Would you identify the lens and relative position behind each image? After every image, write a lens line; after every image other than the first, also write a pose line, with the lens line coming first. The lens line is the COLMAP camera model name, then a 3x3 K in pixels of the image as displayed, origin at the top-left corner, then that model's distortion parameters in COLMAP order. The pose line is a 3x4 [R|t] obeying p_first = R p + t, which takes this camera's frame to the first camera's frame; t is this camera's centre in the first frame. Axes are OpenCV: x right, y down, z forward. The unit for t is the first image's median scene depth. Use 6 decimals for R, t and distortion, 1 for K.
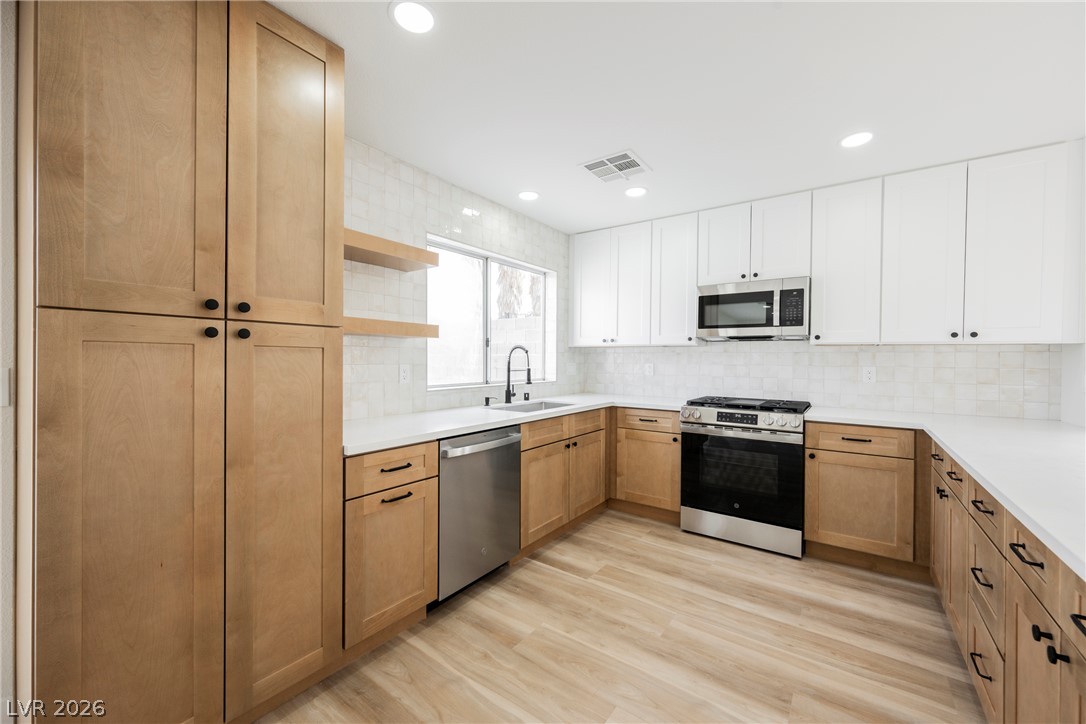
lens RADIAL K [[421.7, 0, 550.0], [0, 421.7, 362.2], [0, 0, 1]] dist [-0.002165, -0.000155]
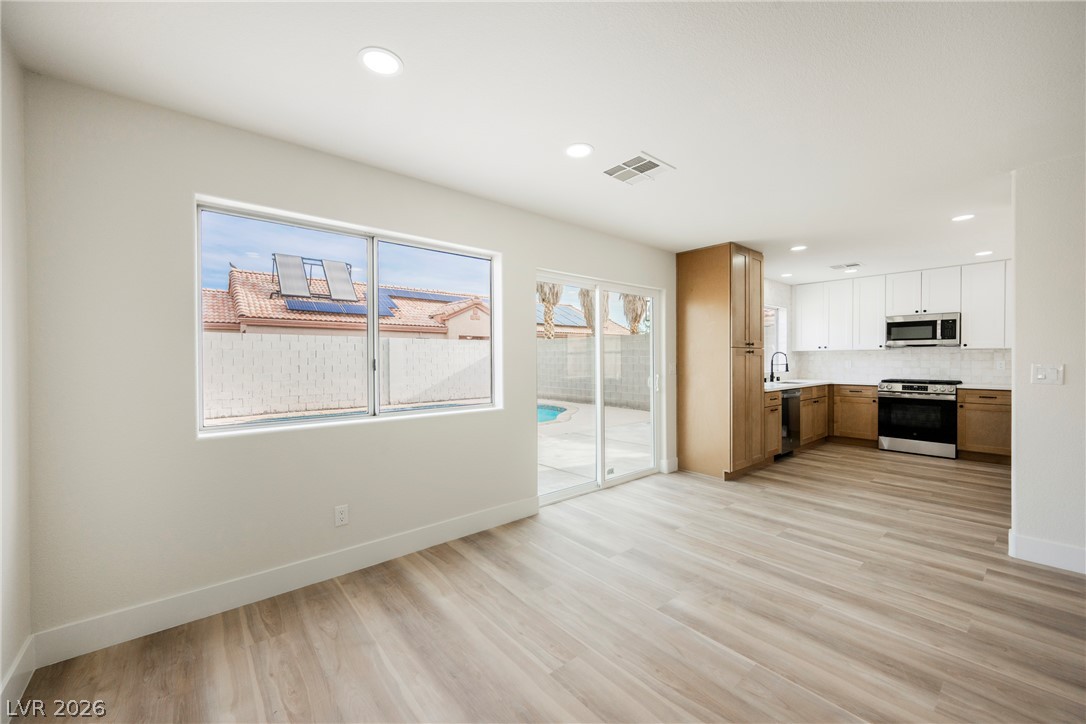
lens RADIAL K [[432.0, 0, 538.7], [0, 432.0, 365.2], [0, 0, 1]] dist [-0.001762, -0.000151]
pose [[0.971303, -0.008156, -0.237707, -0.710765], [0.009404, 0.999947, 0.004114, 0.004013], [0.237661, -0.006231, 0.971328, -1.241938]]
